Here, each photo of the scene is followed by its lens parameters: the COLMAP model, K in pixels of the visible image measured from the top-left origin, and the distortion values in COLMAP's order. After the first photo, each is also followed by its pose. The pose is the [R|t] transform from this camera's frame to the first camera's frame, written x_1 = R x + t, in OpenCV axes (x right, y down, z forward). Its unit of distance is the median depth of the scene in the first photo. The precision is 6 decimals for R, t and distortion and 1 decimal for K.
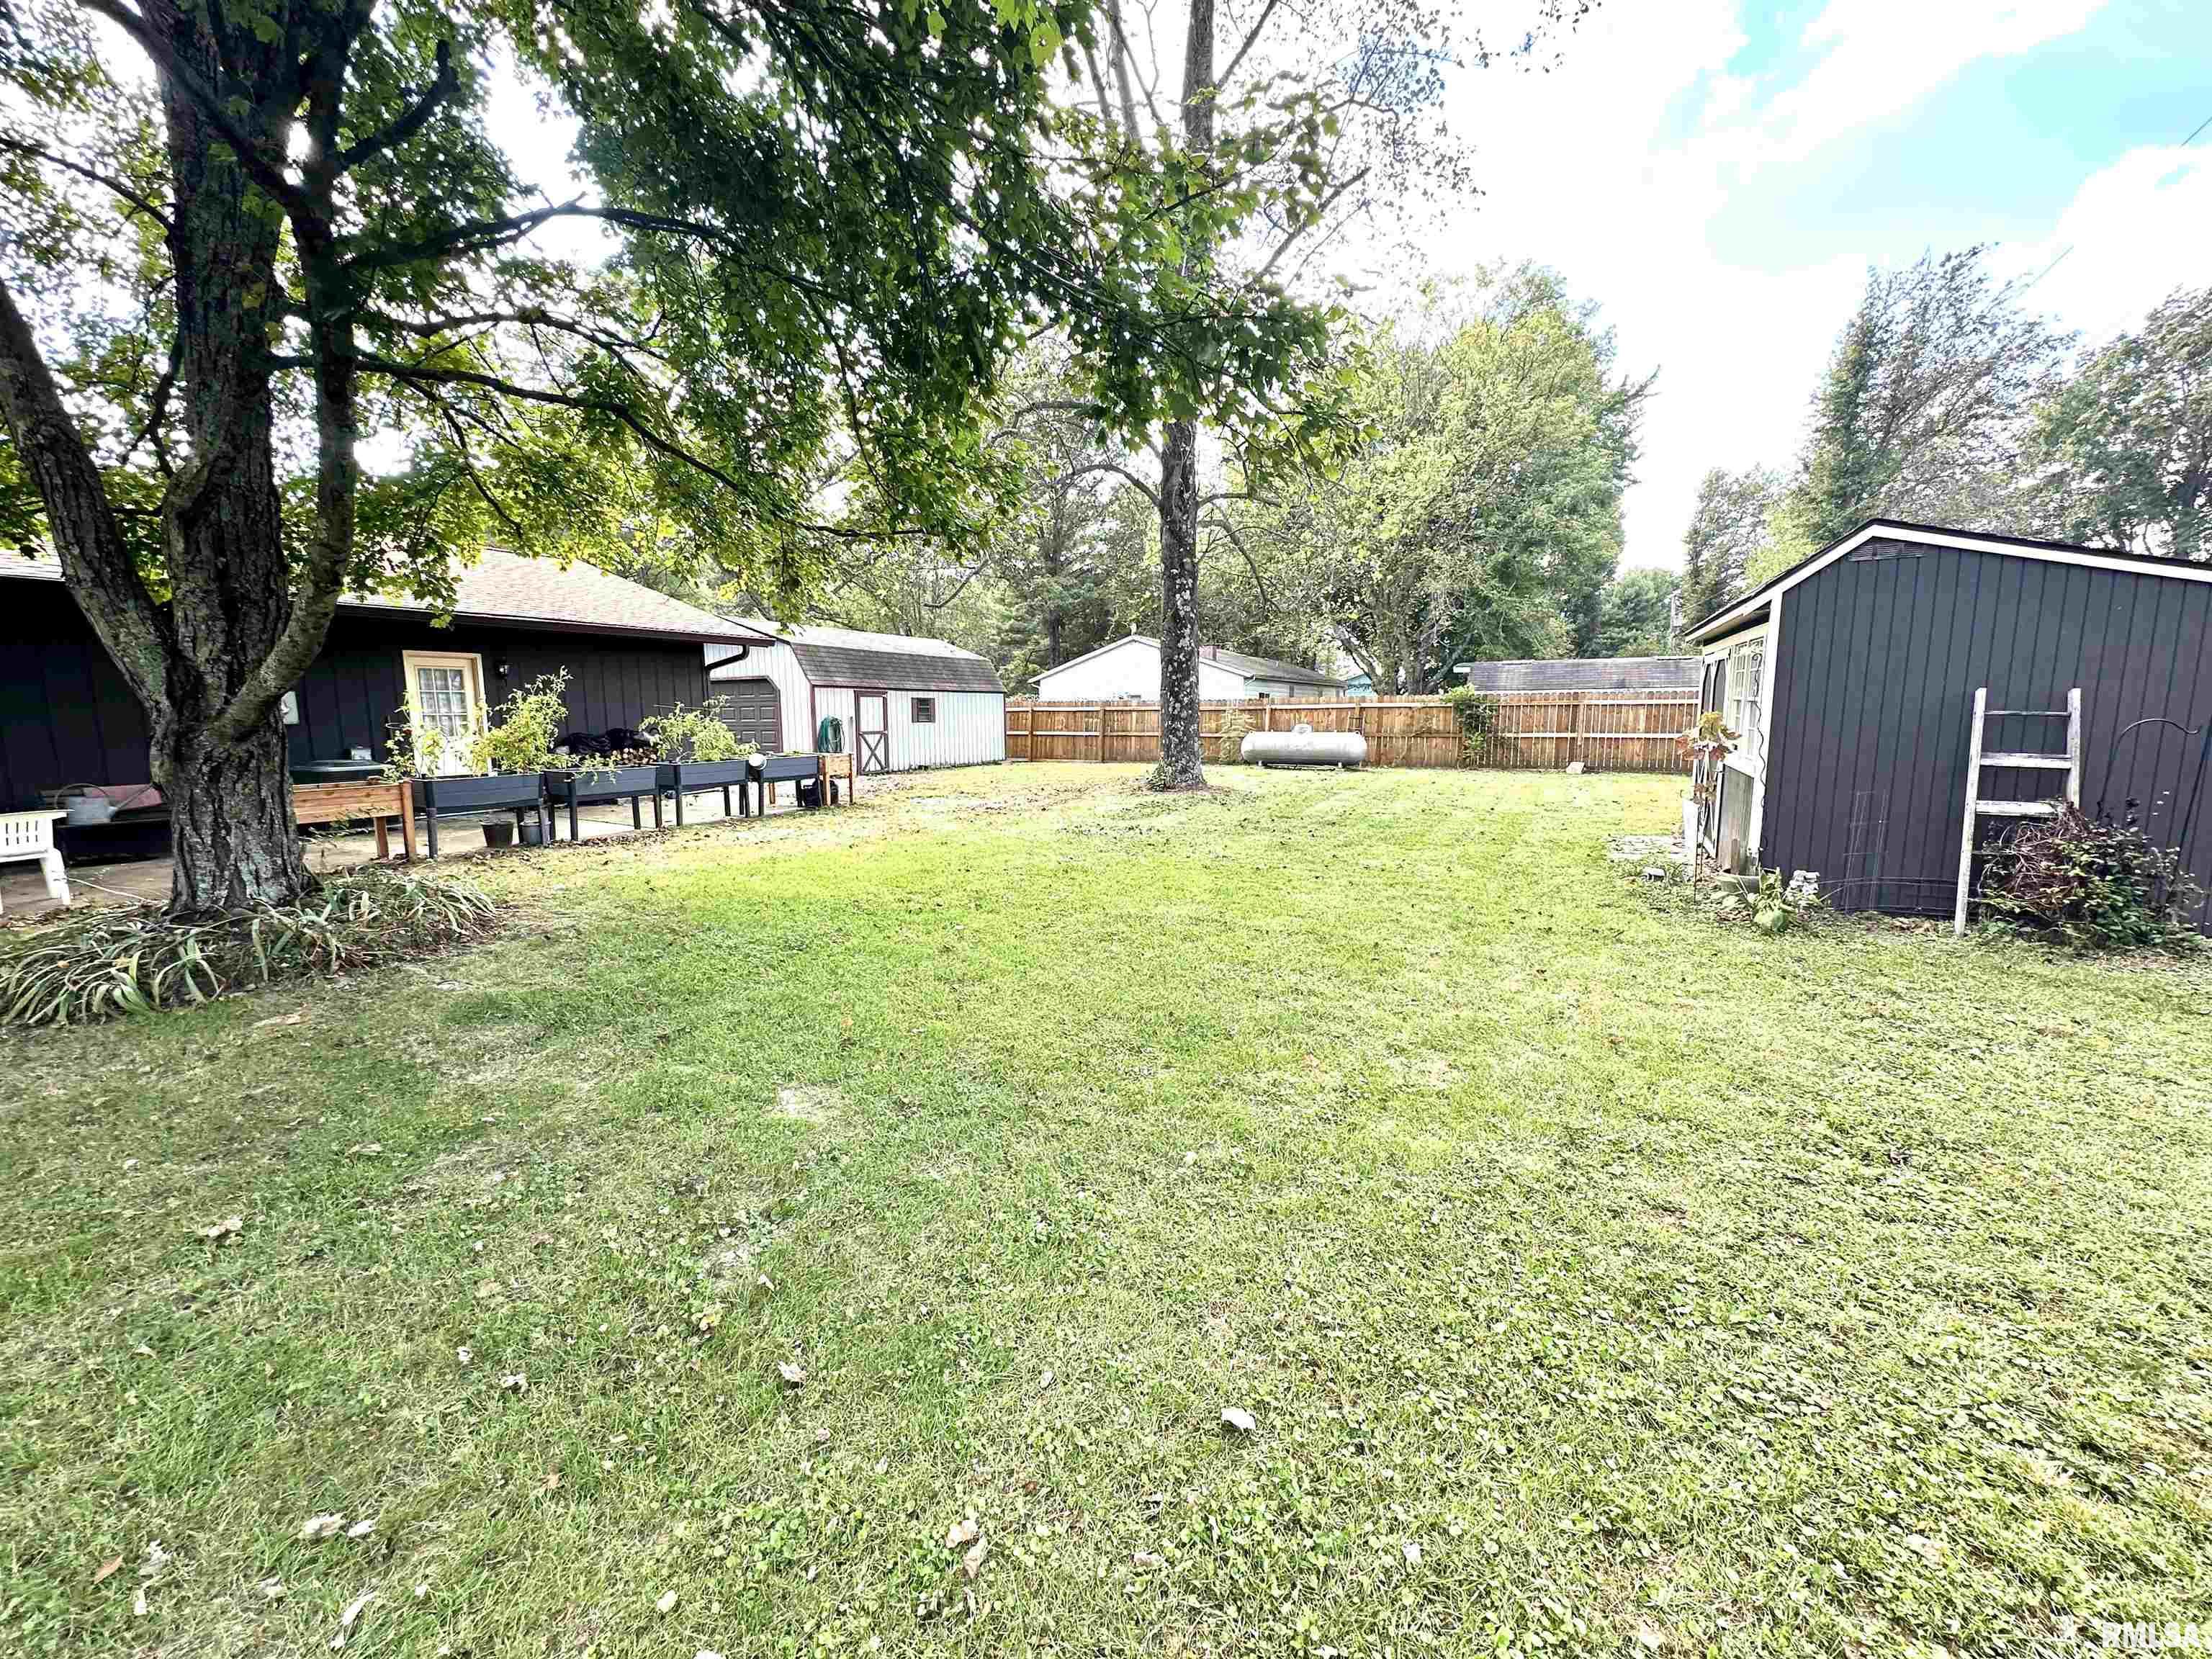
lens RADIAL K [[887.2, 0, 1111.4], [0, 887.2, 826.9], [0, 0, 1]] dist [0.001978, 0.000073]
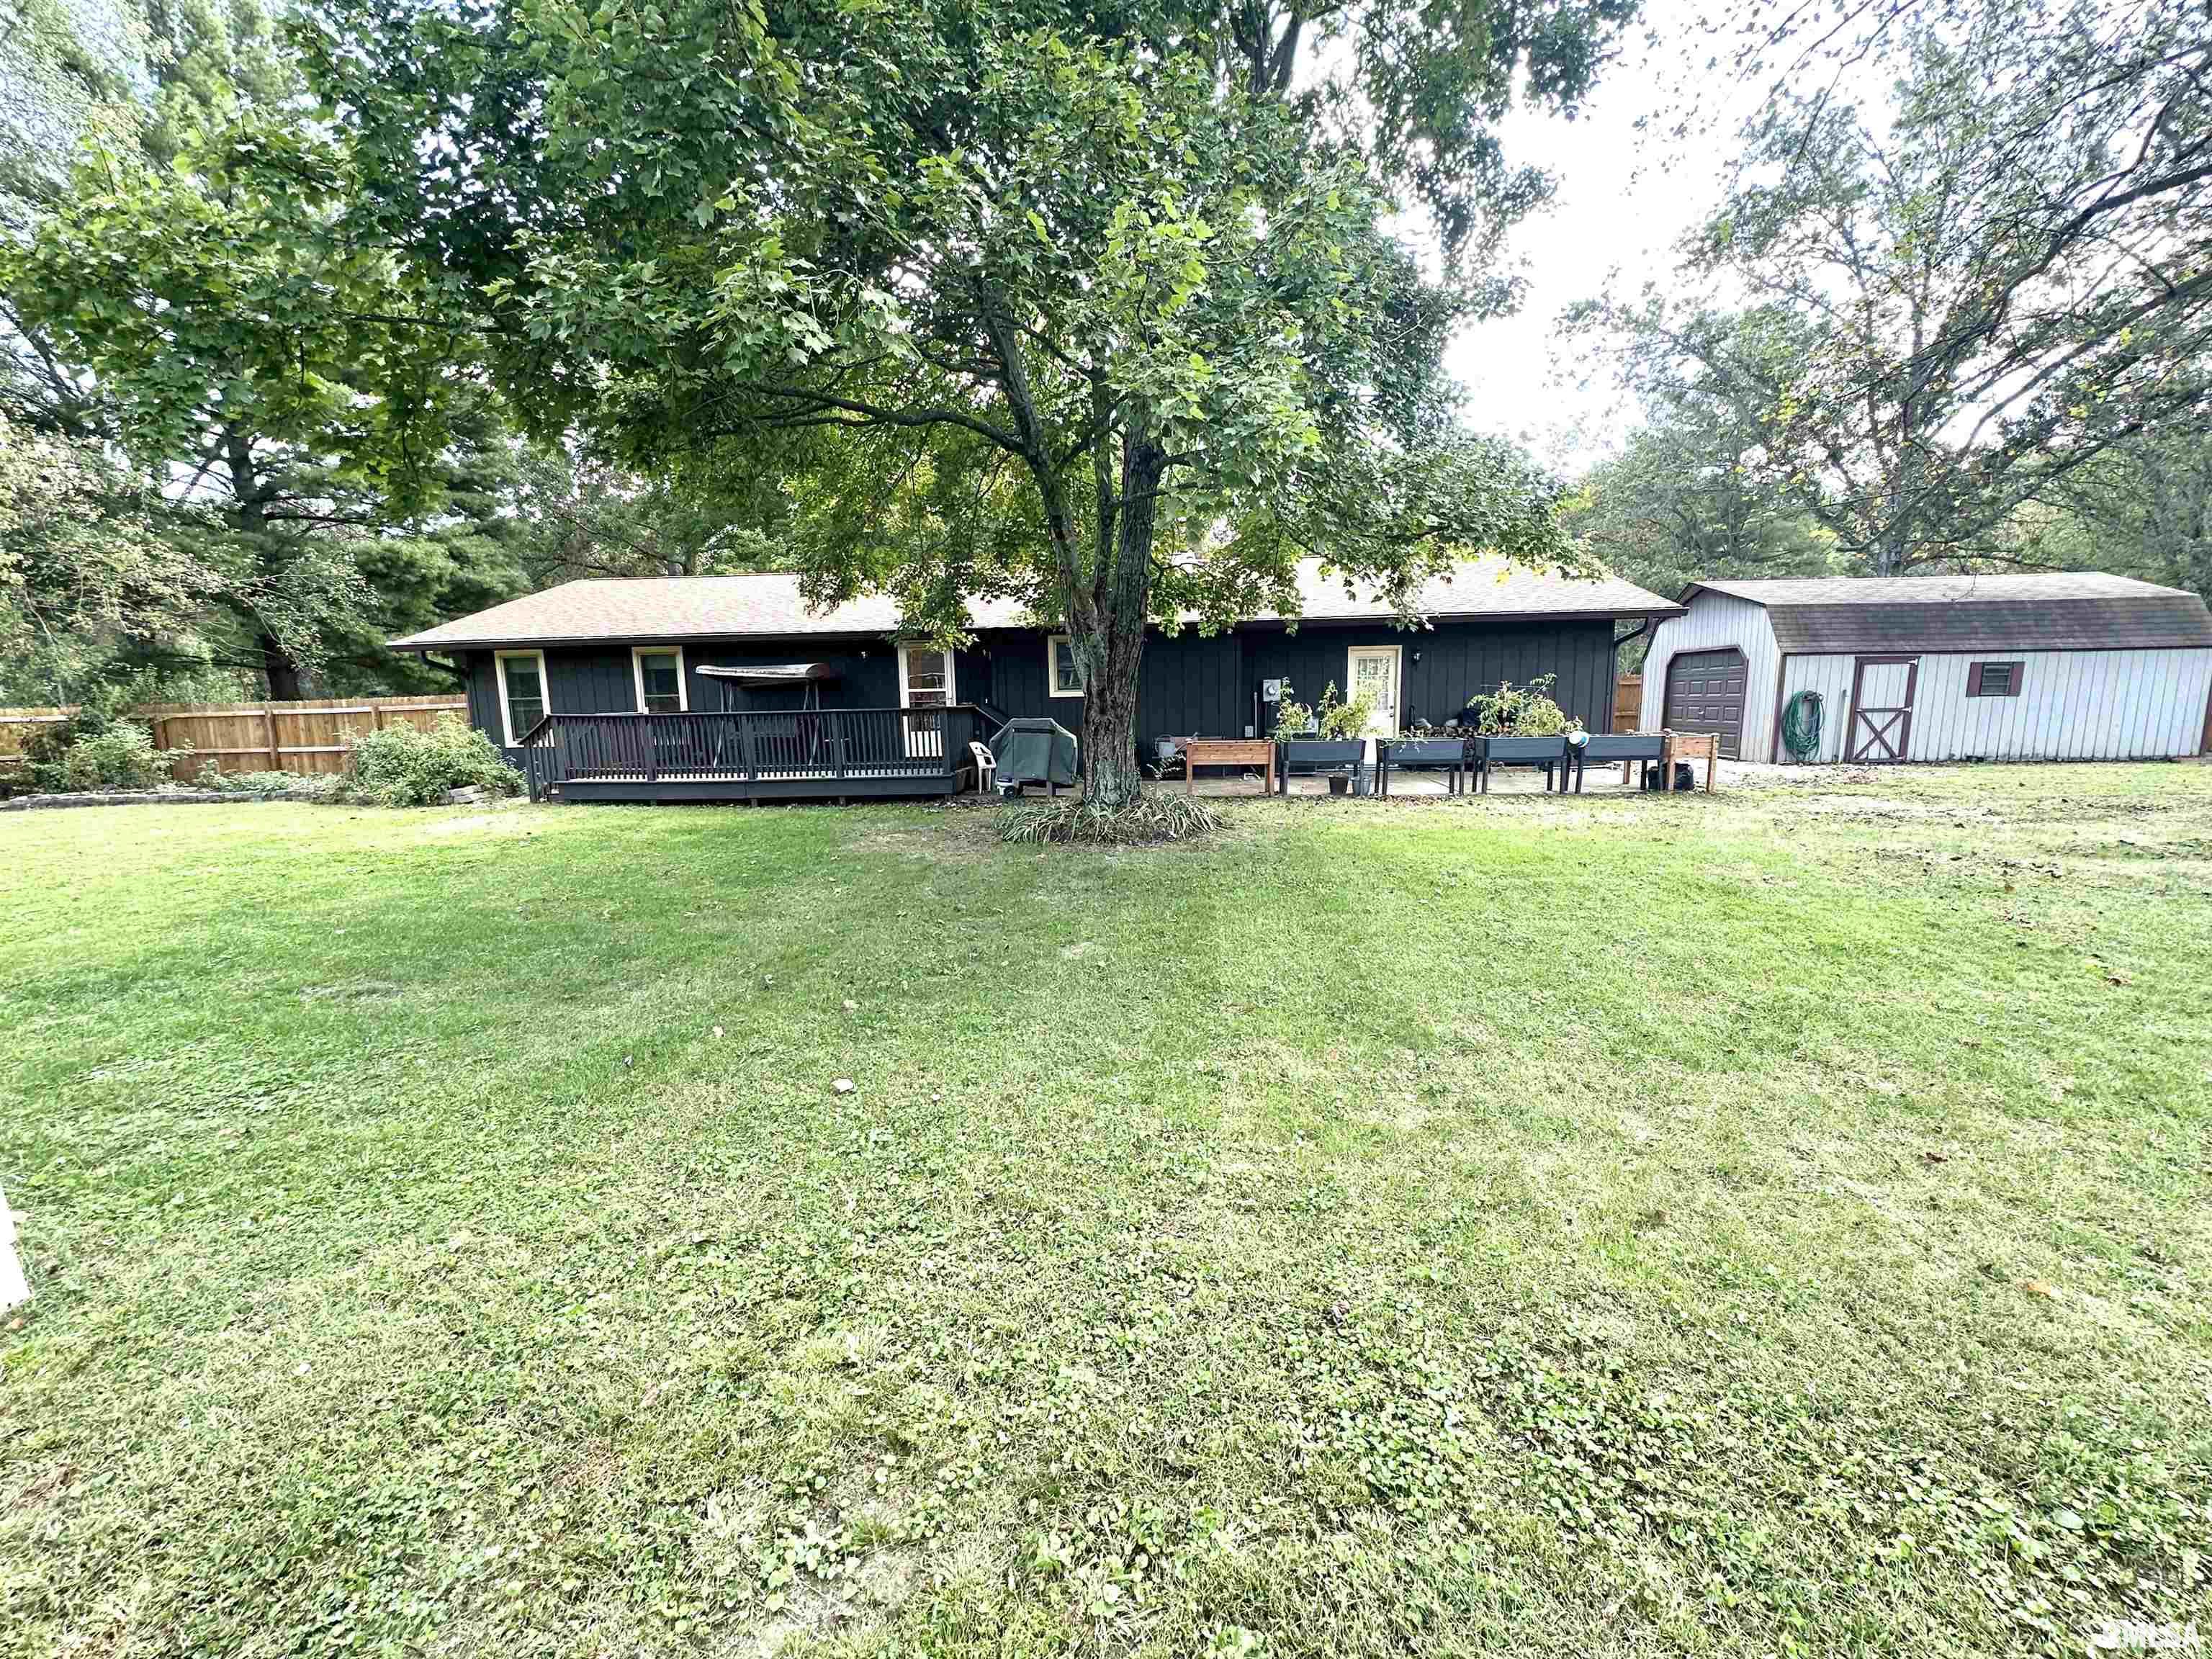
lens RADIAL K [[887.2, 0, 1114.1], [0, 887.2, 834.4], [0, 0, 1]] dist [0.001978, 0.000073]
pose [[0.401070, 0.140974, -0.905135, 0.201141], [-0.104280, 0.988691, 0.107781, -0.012925], [0.910093, 0.051159, 0.411235, 0.073588]]
